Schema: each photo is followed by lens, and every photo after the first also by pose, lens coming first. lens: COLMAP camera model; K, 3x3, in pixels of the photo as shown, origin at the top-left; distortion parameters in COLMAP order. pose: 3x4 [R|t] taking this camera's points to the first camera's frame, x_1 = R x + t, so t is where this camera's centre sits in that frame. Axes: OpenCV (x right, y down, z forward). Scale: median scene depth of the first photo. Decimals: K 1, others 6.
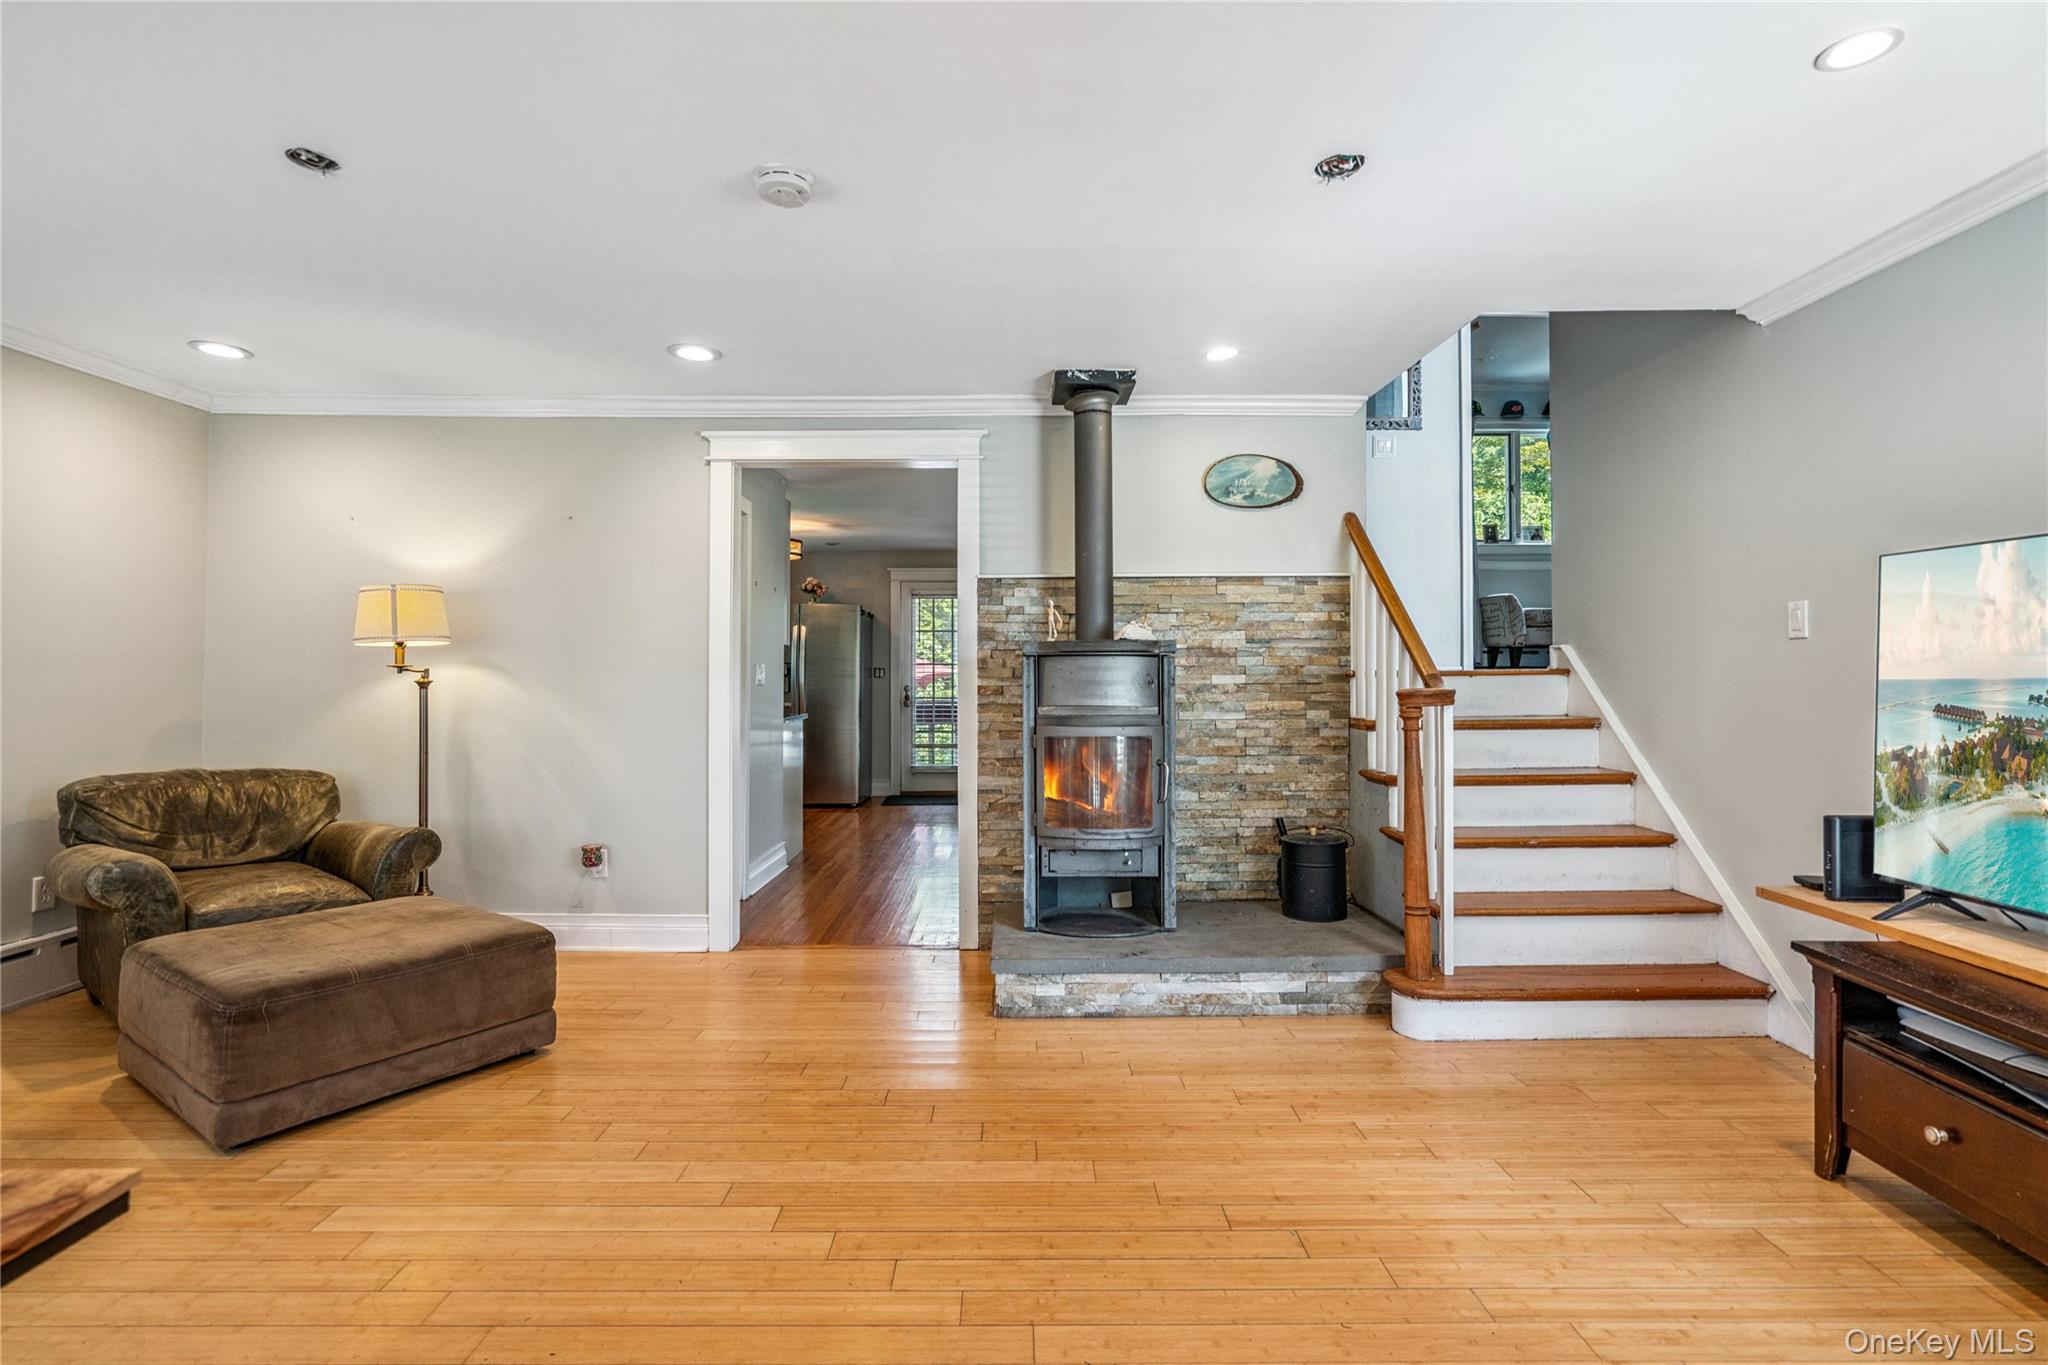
lens RADIAL K [[943.7, 0, 1014.8], [0, 943.7, 666.4], [0, 0, 1]] dist [-0.007629, 0.004035]
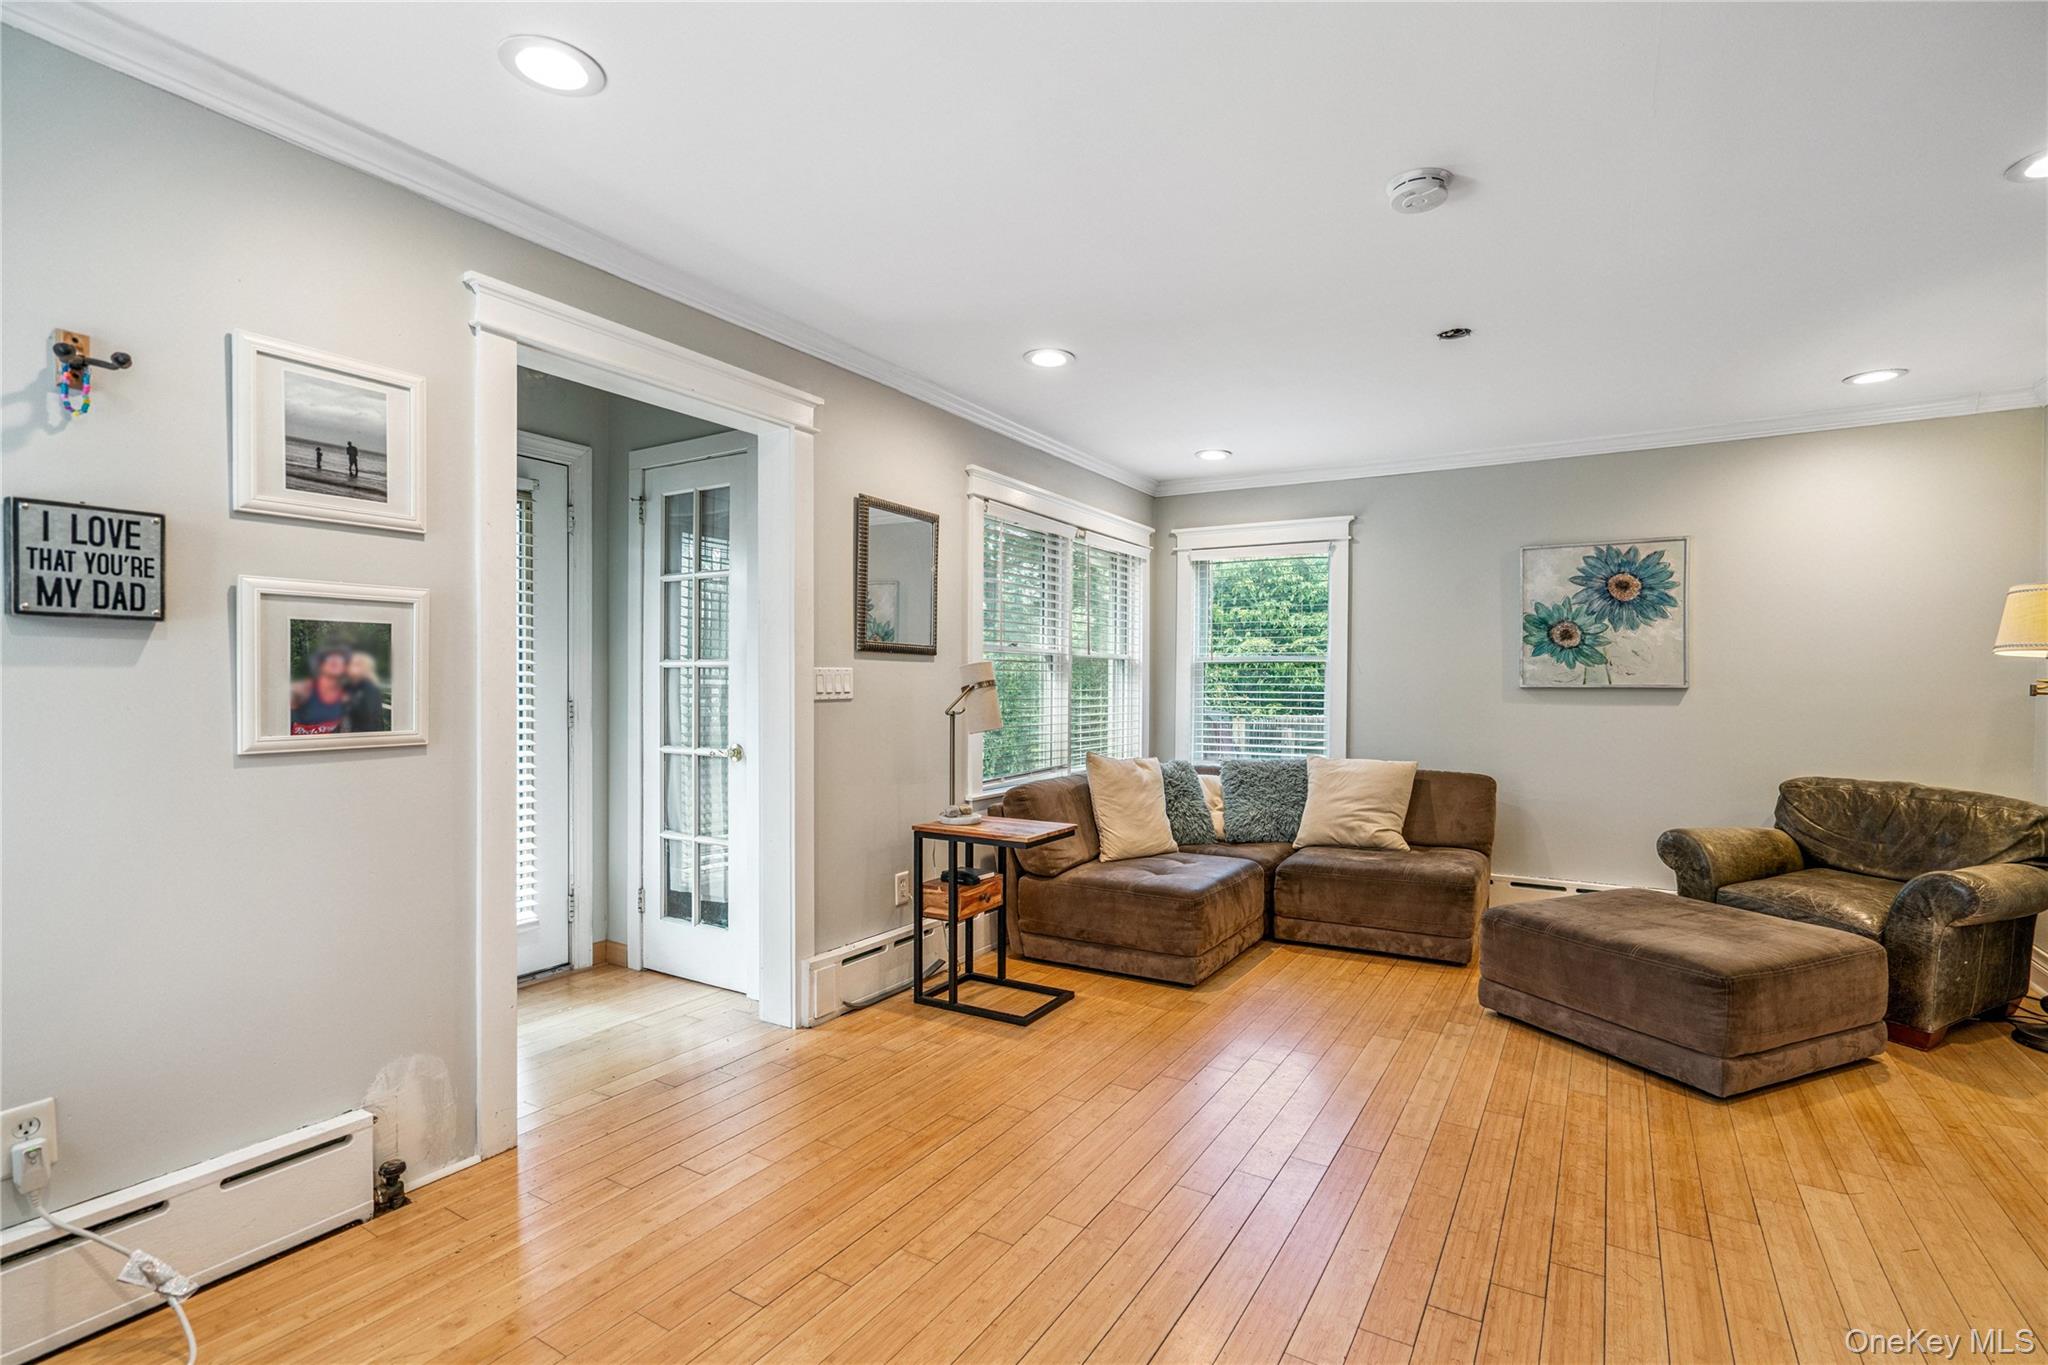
lens RADIAL K [[943.7, 0, 1058.7], [0, 943.7, 695.7], [0, 0, 1]] dist [-0.007629, 0.004035]
pose [[-0.496178, 0.007040, -0.868192, 0.506448], [0.004360, 0.999975, 0.005616, 0.003919], [0.868210, -0.000999, -0.496196, 0.737394]]
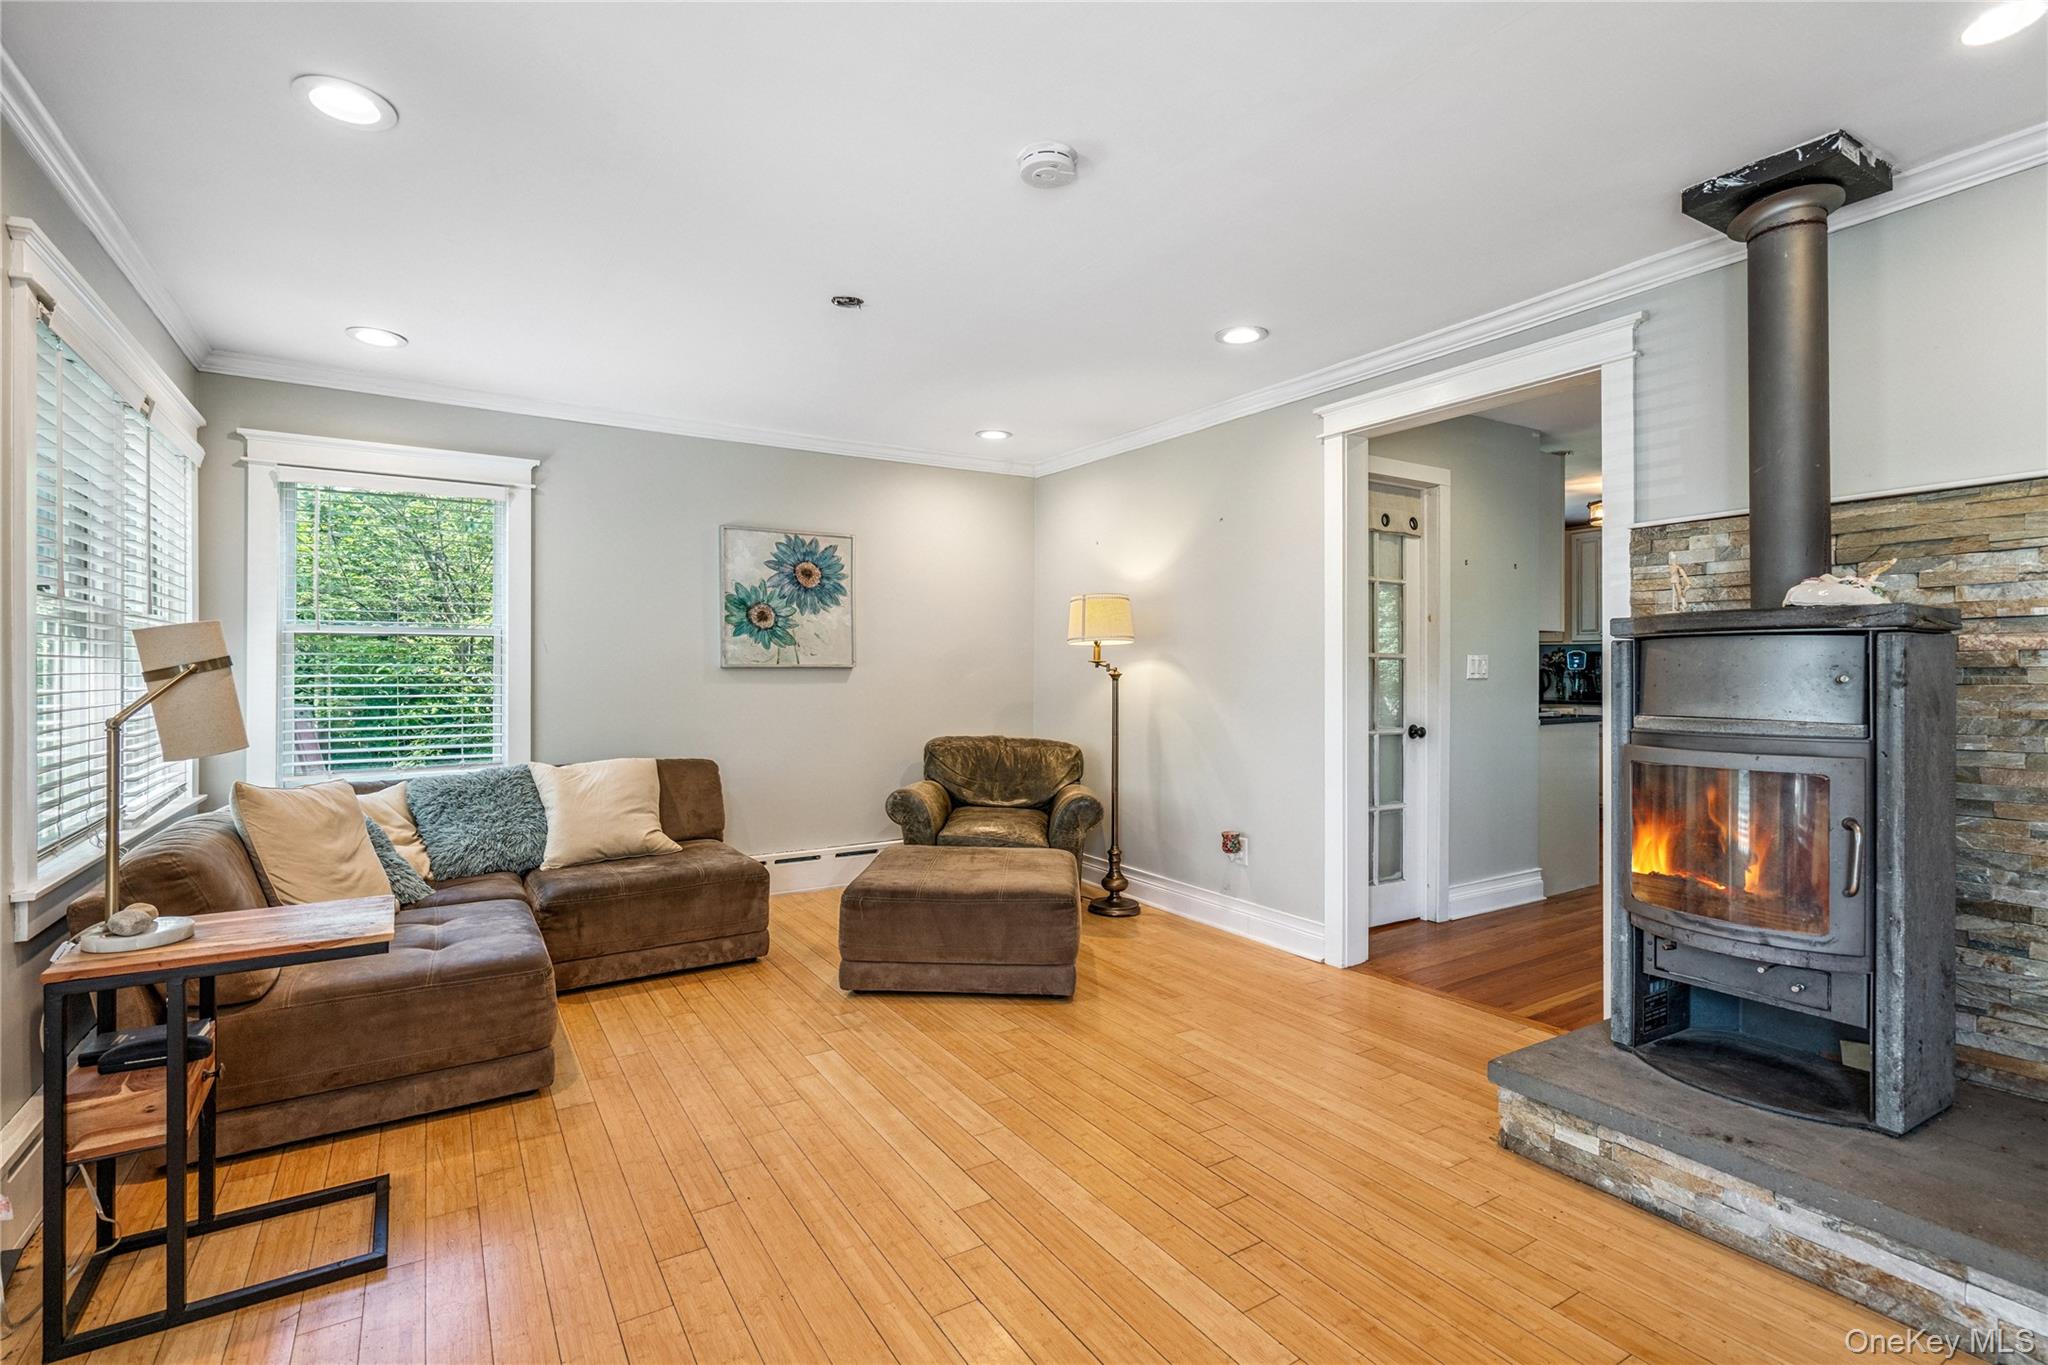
lens RADIAL K [[943.7, 0, 1017.6], [0, 943.7, 671.2], [0, 0, 1]] dist [-0.007629, 0.004035]
pose [[0.532319, 0.000639, -0.846543, 0.356501], [0.010195, 0.999922, 0.007165, 0.002460], [0.846482, -0.012445, 0.532271, 0.285658]]
